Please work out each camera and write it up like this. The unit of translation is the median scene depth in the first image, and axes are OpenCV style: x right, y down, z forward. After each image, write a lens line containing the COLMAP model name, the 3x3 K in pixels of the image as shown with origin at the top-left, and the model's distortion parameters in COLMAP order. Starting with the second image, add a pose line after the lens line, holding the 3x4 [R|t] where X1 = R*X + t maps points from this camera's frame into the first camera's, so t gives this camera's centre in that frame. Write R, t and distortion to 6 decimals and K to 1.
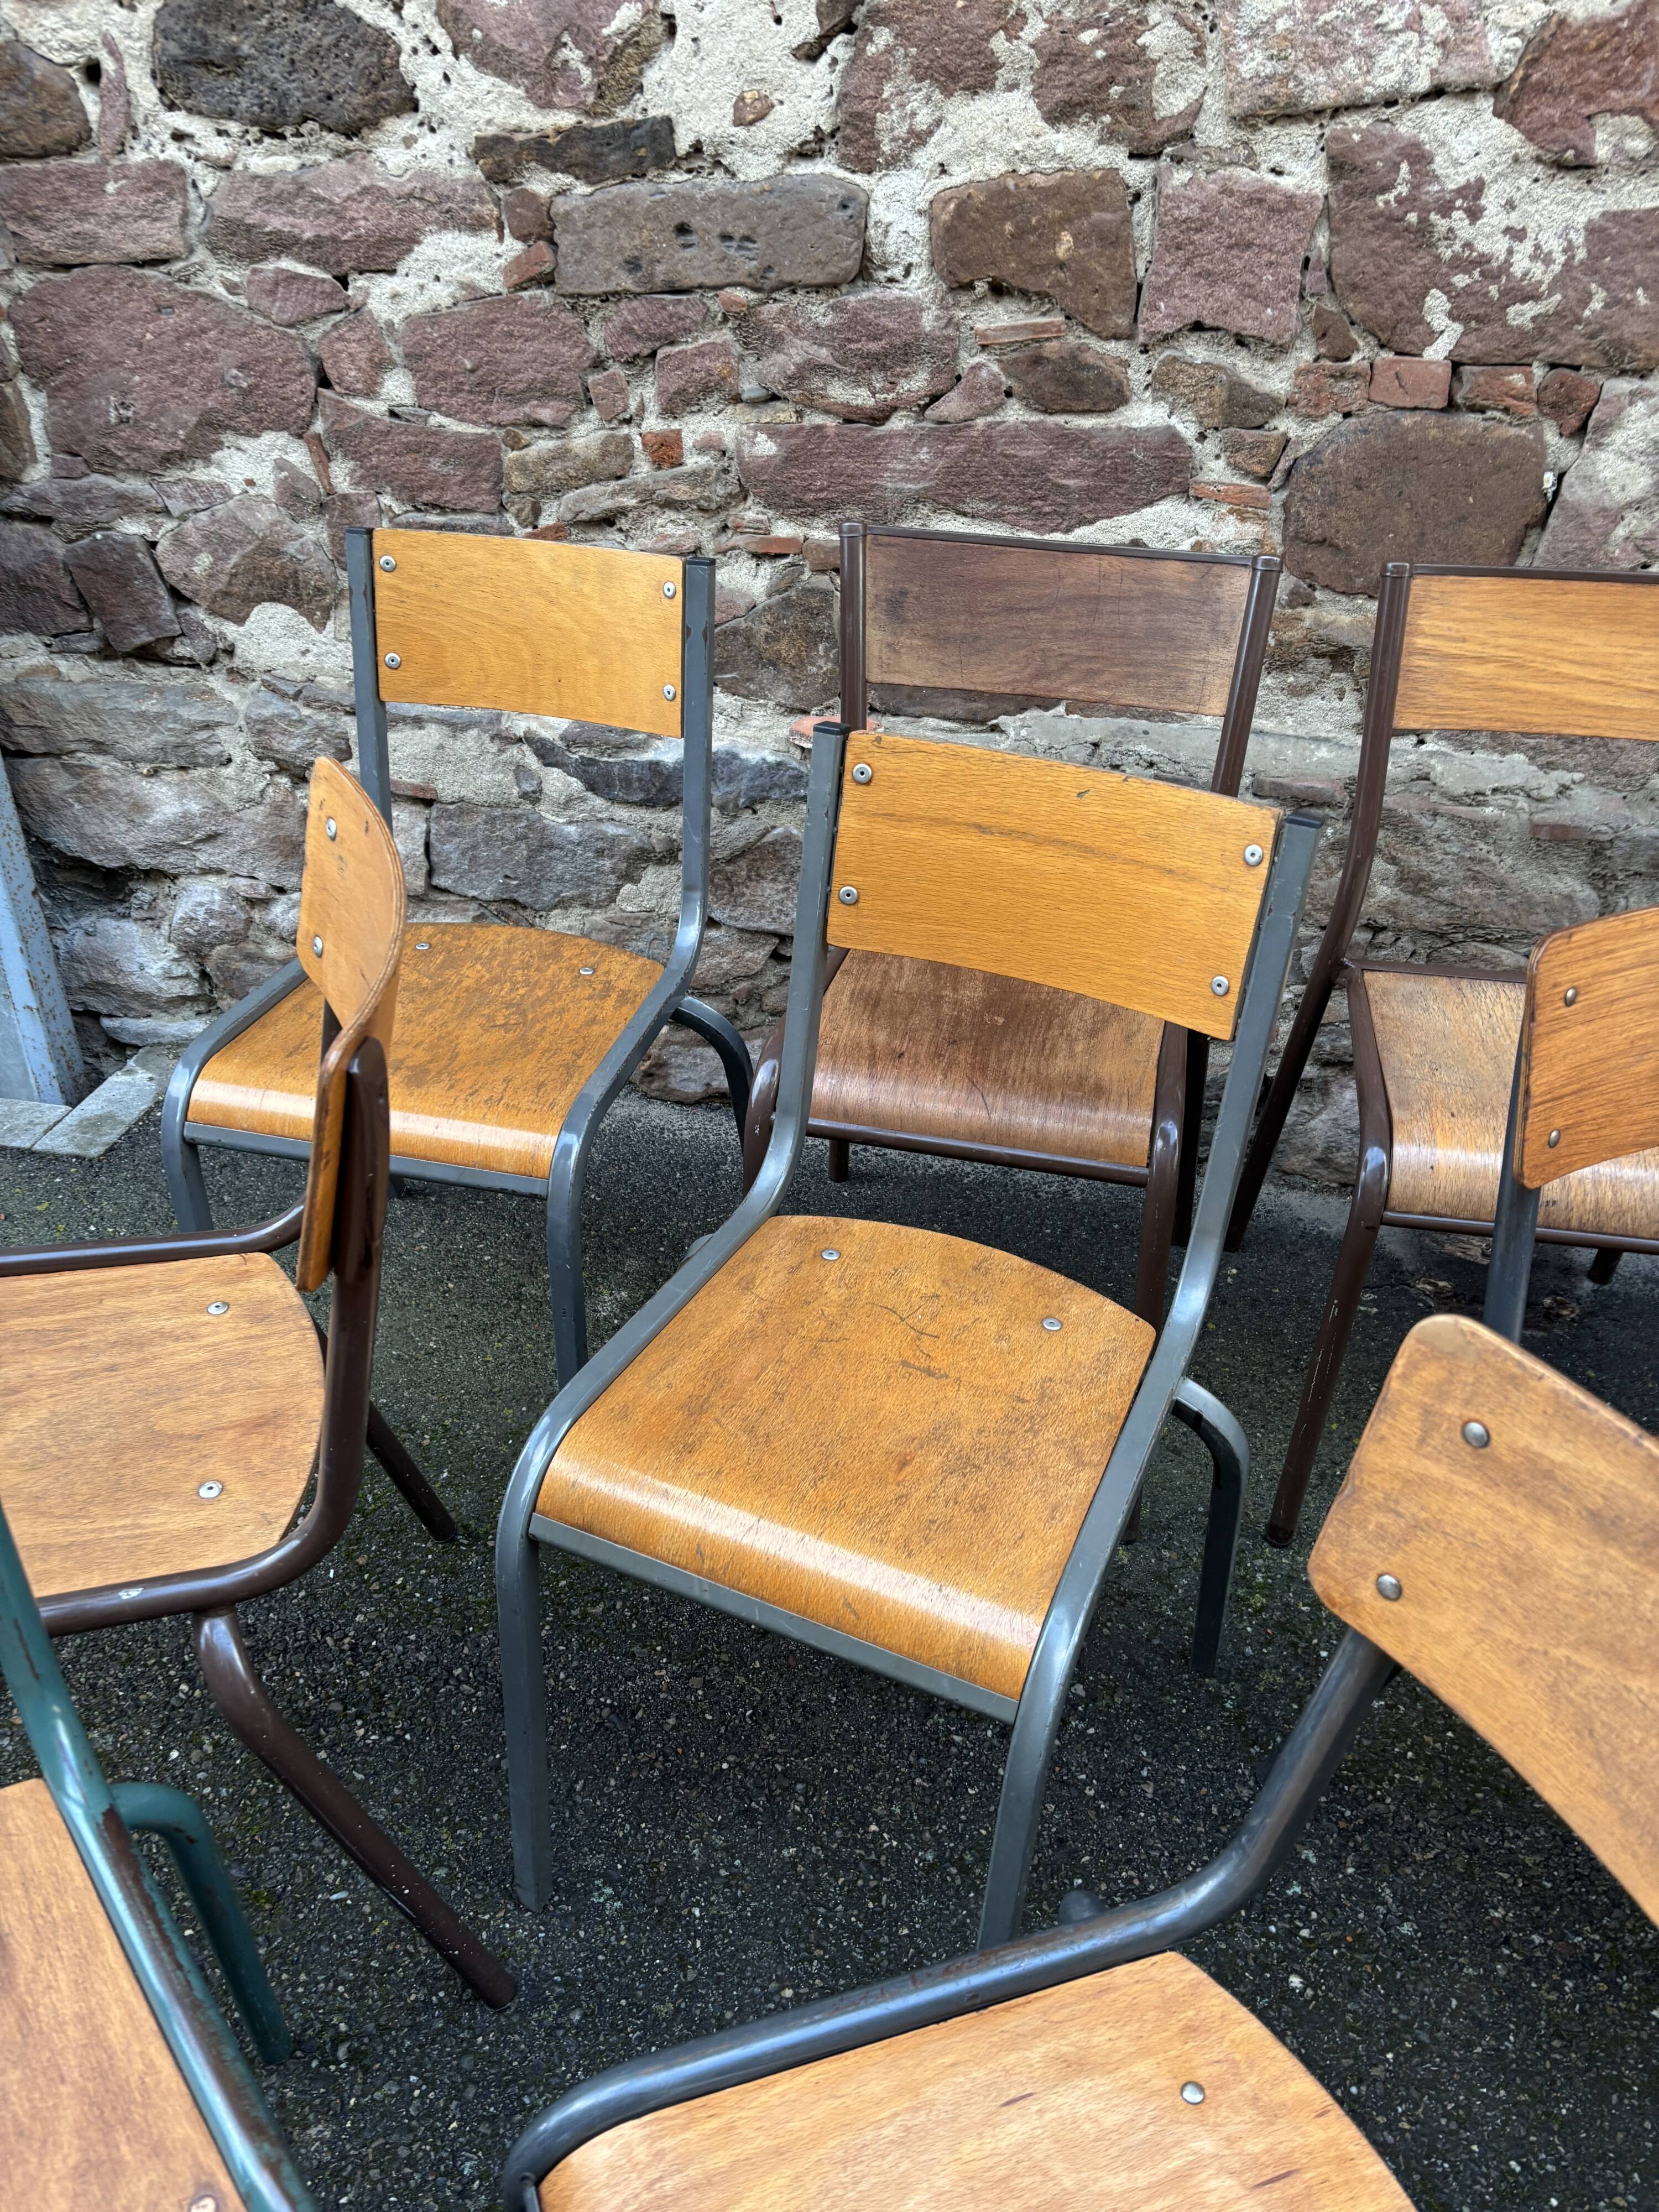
lens RADIAL K [[1667.5, 0, 815.9], [0, 1667.5, 1123.2], [0, 0, 1]] dist [0.052114, -0.065142]
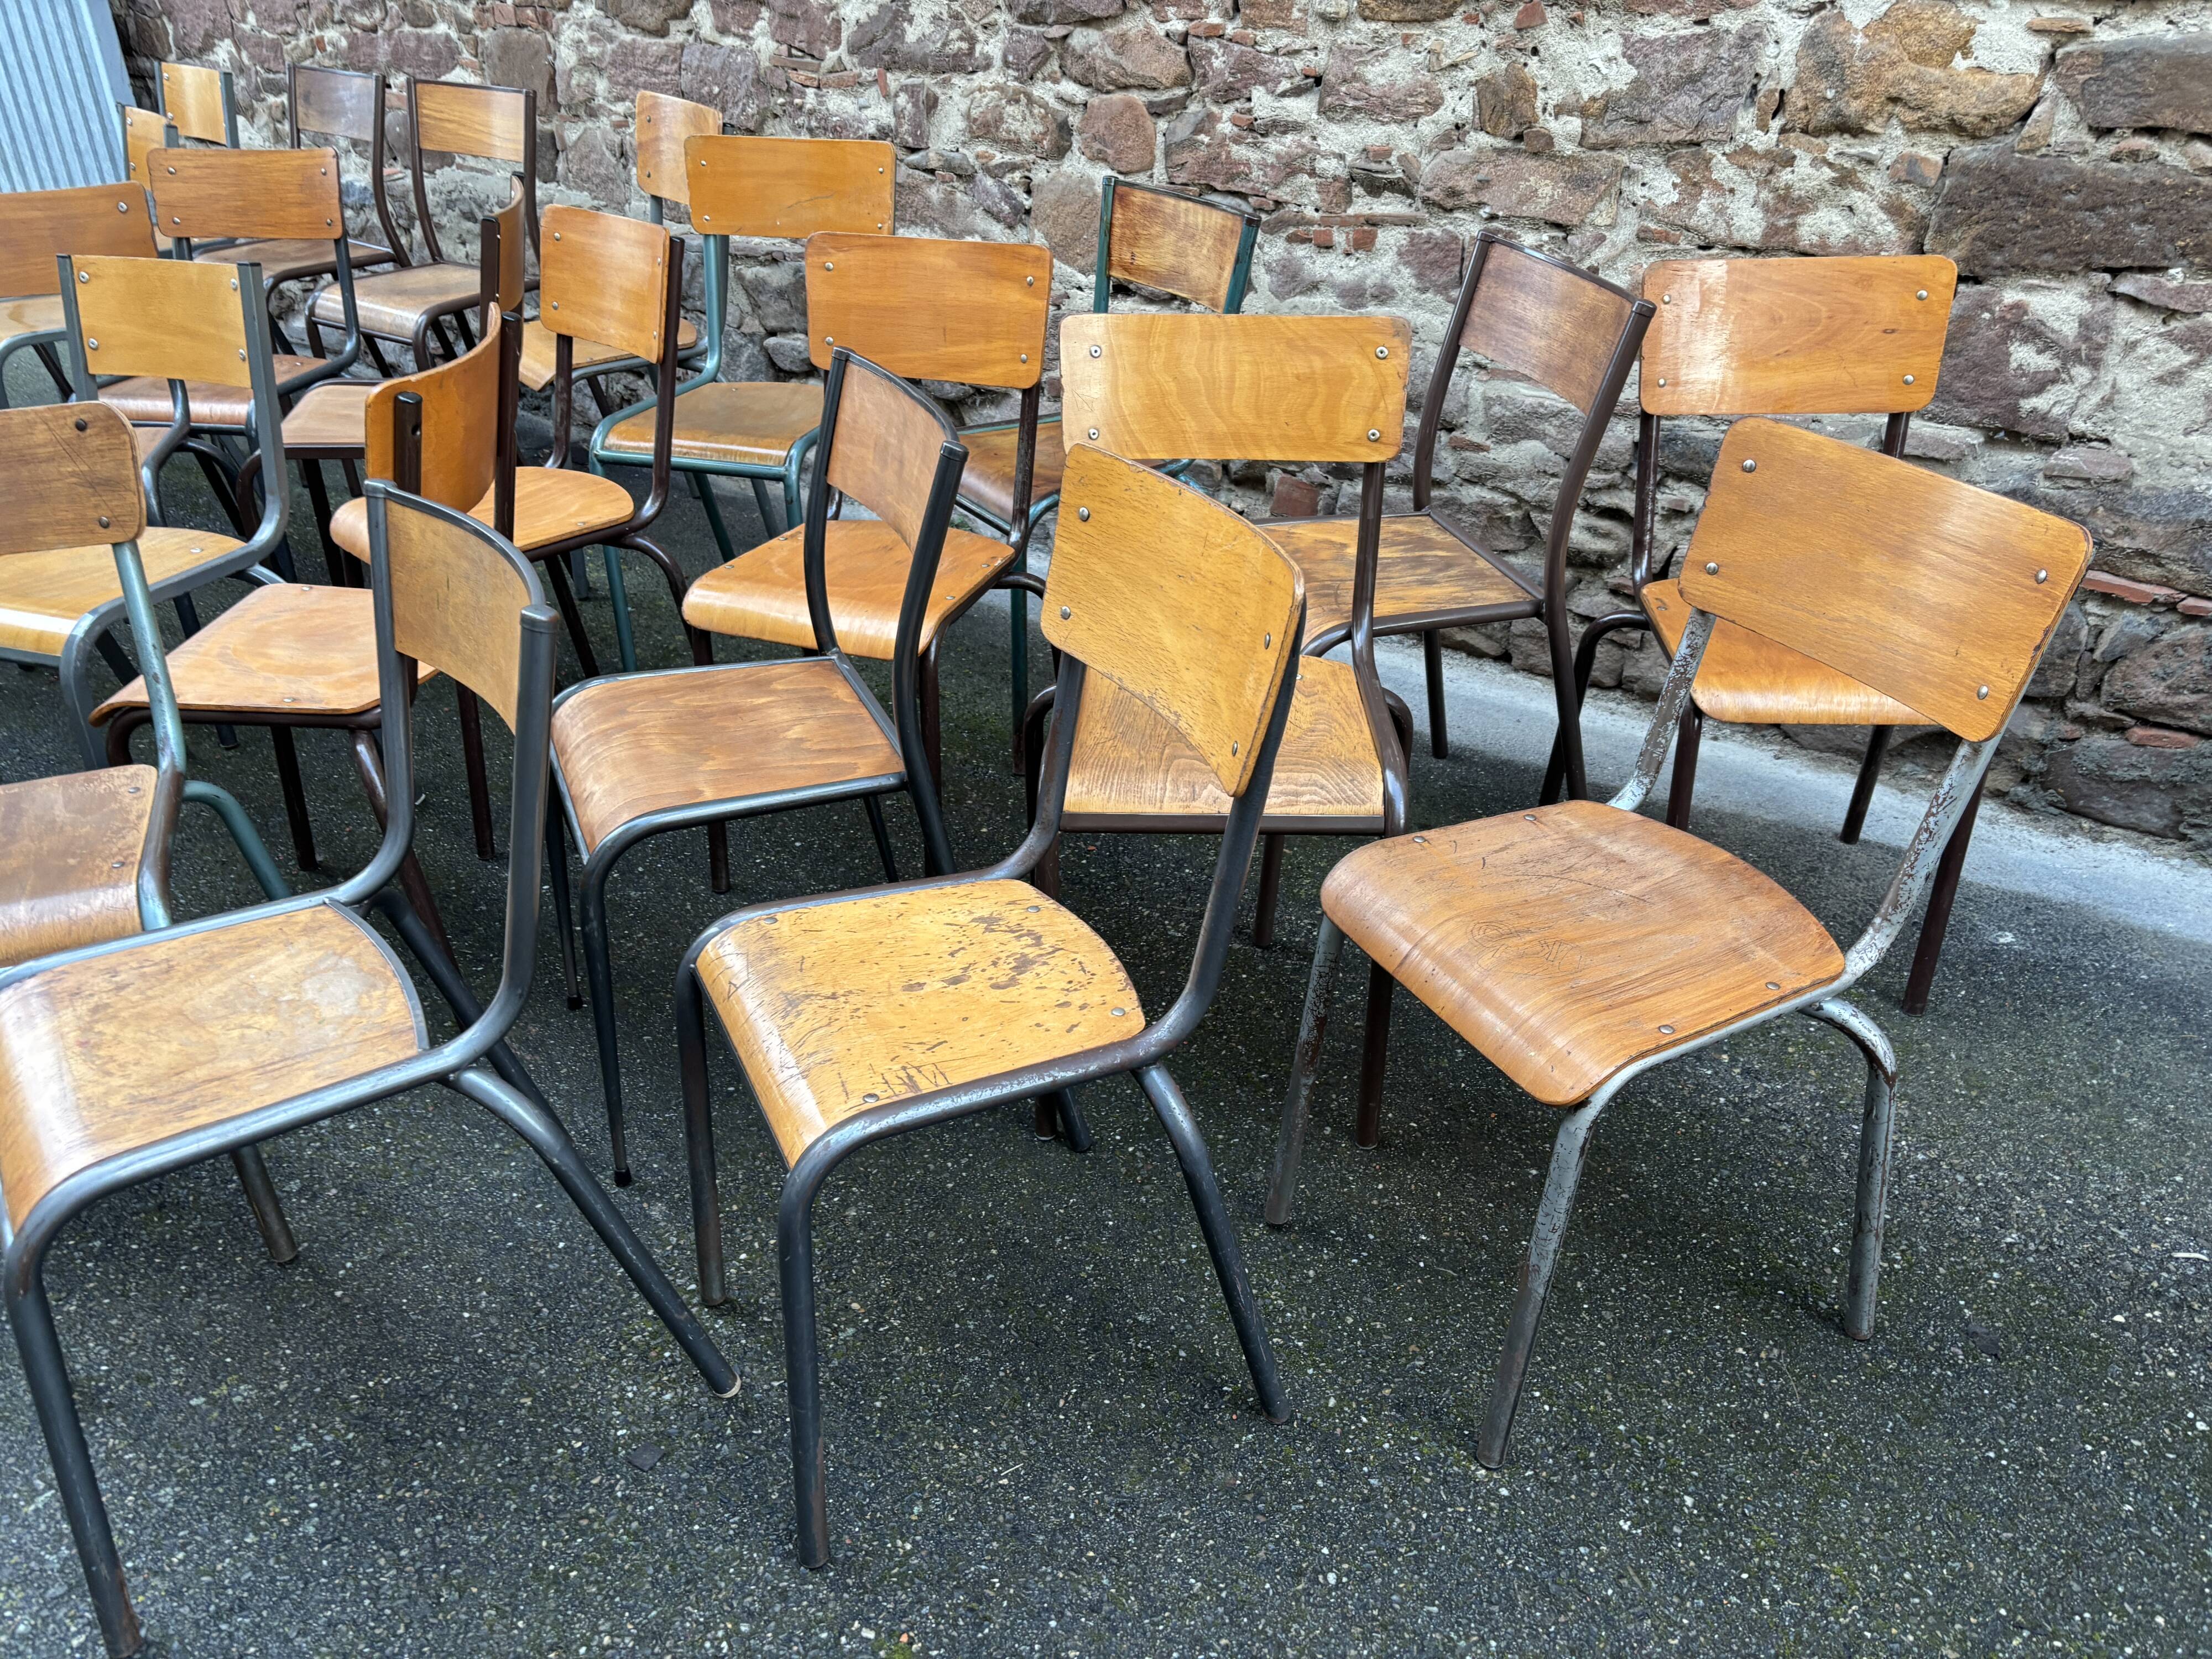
lens RADIAL K [[1667.5, 0, 1108.6], [0, 1667.5, 811.4], [0, 0, 1]] dist [0.052114, -0.065142]
pose [[0.914391, 0.185017, -0.360081, 1.984509], [-0.202856, 0.979135, -0.012033, 0.454209], [0.350341, 0.084048, 0.932843, -0.717468]]
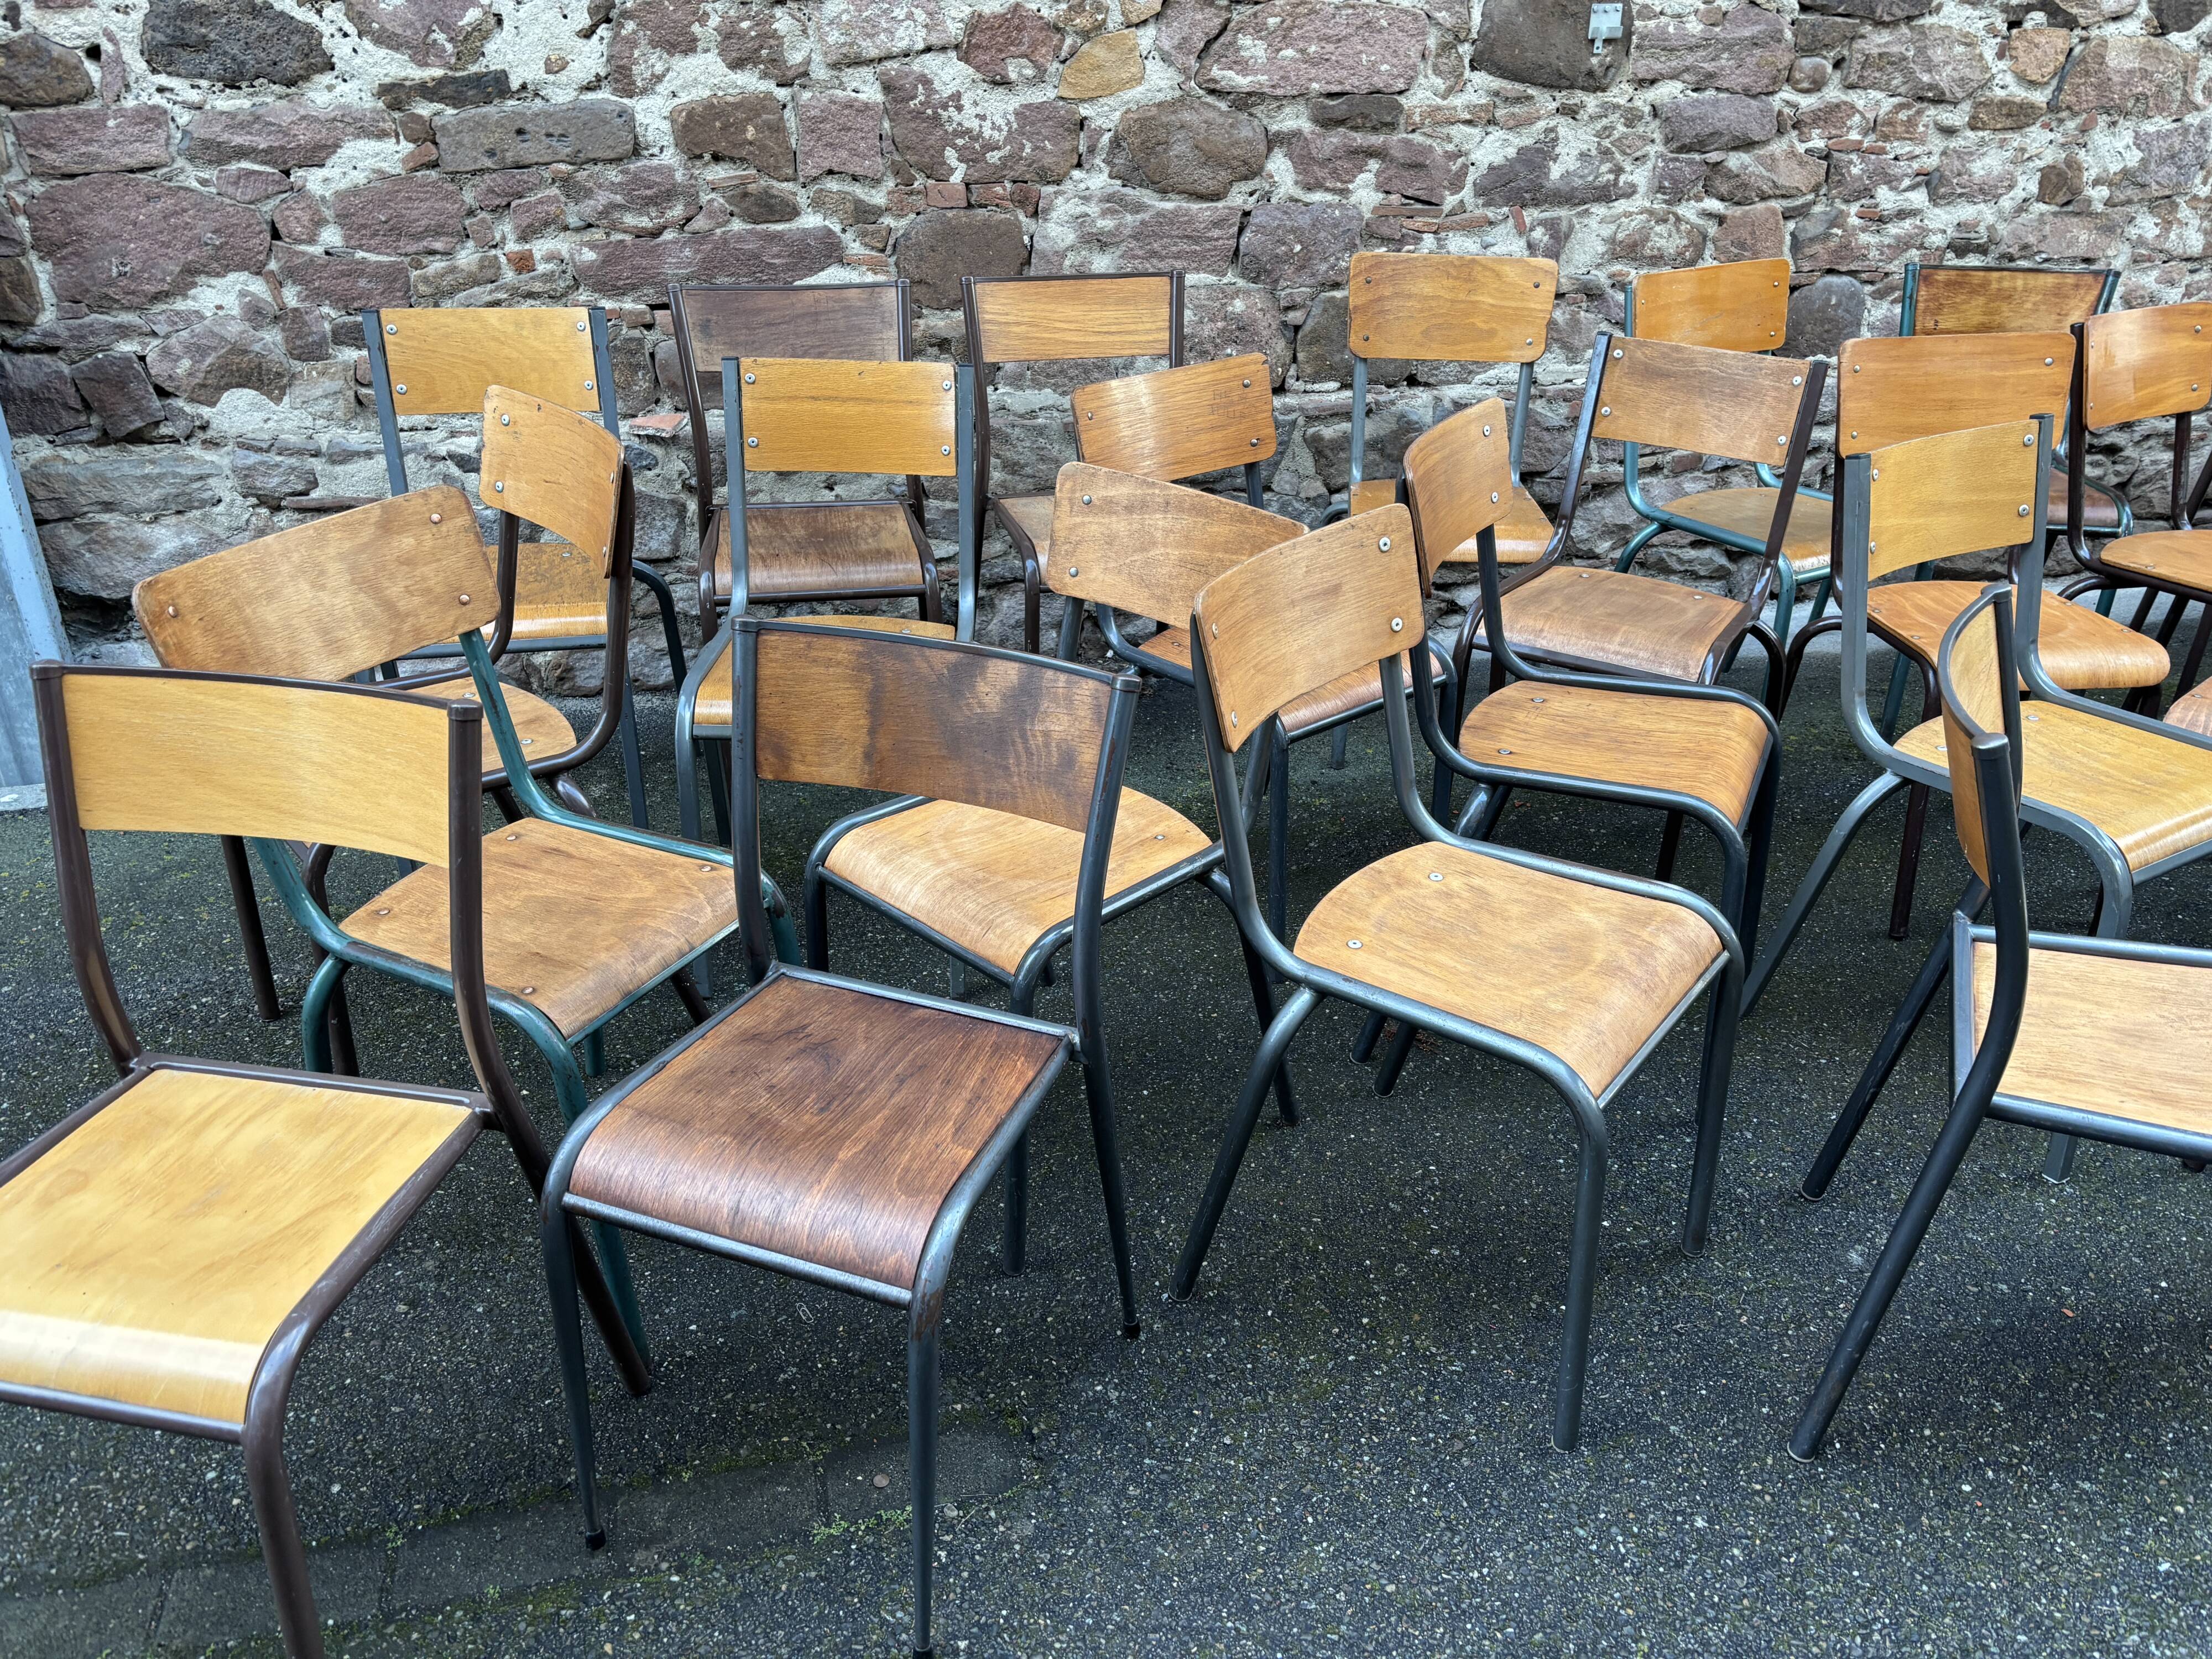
lens RADIAL K [[1667.5, 0, 1121.1], [0, 1667.5, 823.8], [0, 0, 1]] dist [0.052114, -0.065142]
pose [[0.897740, -0.202304, 0.391327, -0.324762], [0.240433, 0.969354, -0.050450, 0.357556], [-0.369128, 0.139379, 0.918868, -0.651754]]
